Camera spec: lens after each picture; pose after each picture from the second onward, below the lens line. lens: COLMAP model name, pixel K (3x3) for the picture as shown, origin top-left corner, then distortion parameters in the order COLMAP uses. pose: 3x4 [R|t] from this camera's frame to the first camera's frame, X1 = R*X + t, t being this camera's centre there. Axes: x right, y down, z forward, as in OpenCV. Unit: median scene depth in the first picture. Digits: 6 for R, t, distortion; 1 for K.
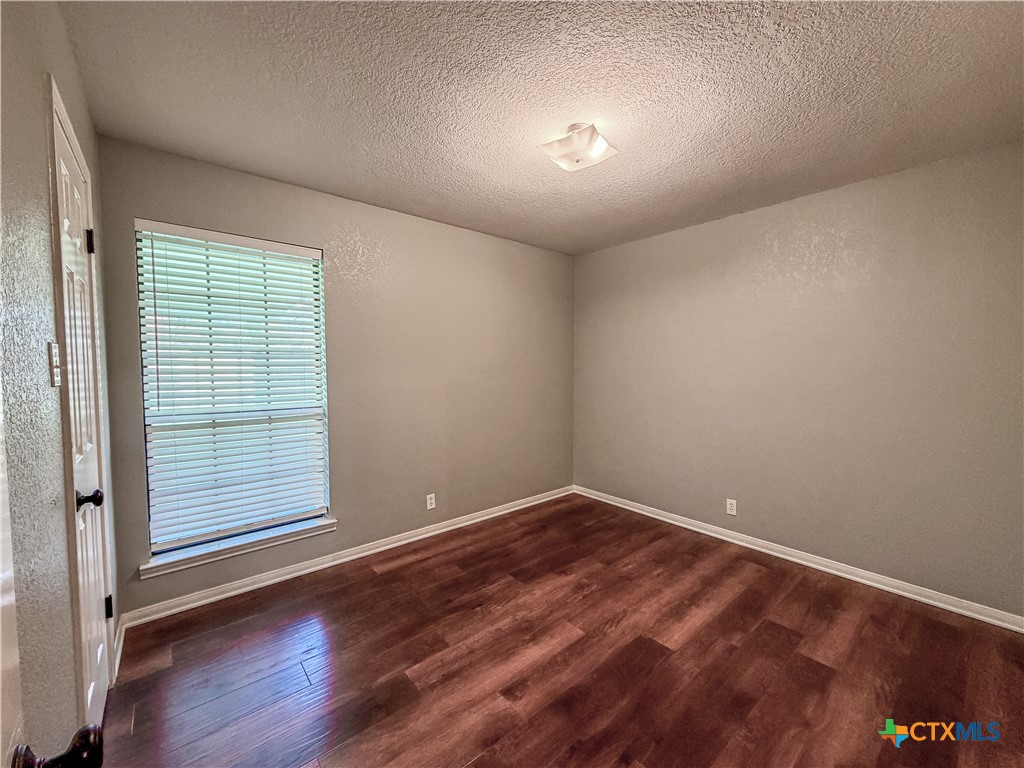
lens RADIAL K [[405.7, 0, 512.0], [0, 405.7, 384.0], [0, 0, 1]] dist [-0.001964, -0.000274]
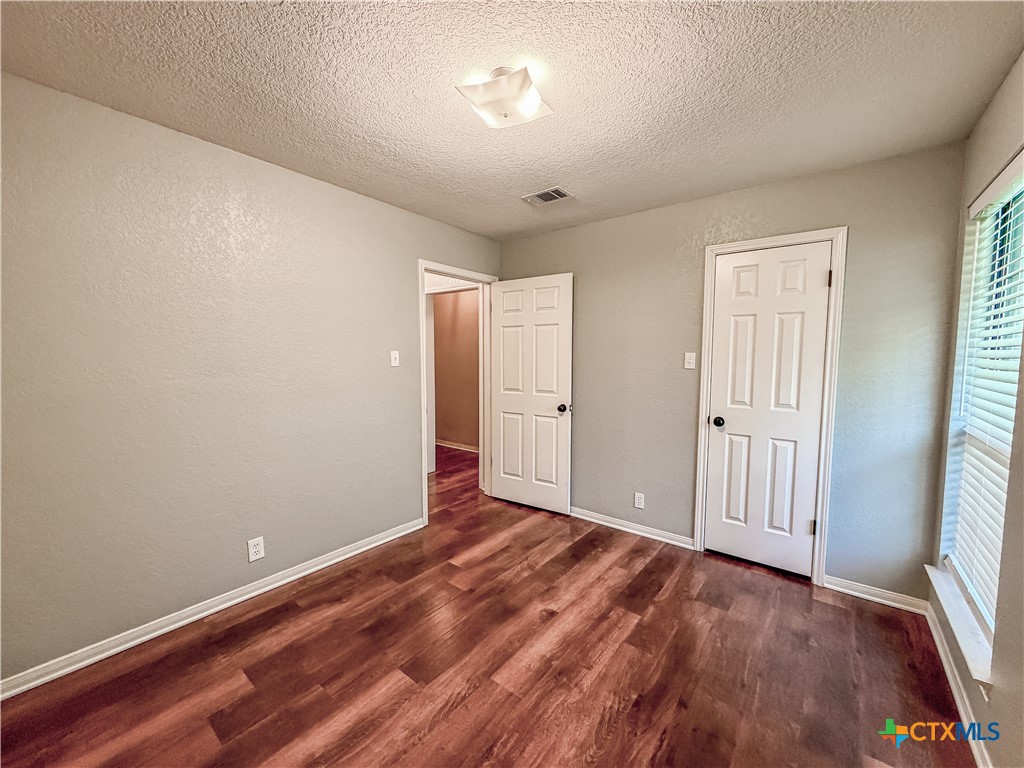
lens RADIAL K [[409.7, 0, 512.0], [0, 409.7, 384.0], [0, 0, 1]] dist [-0.000514, -0.000053]
pose [[-0.980142, 0.018556, -0.197425, 0.311875], [-0.004593, 0.993220, 0.116158, -0.108608], [0.198242, 0.114758, -0.973412, 1.867712]]
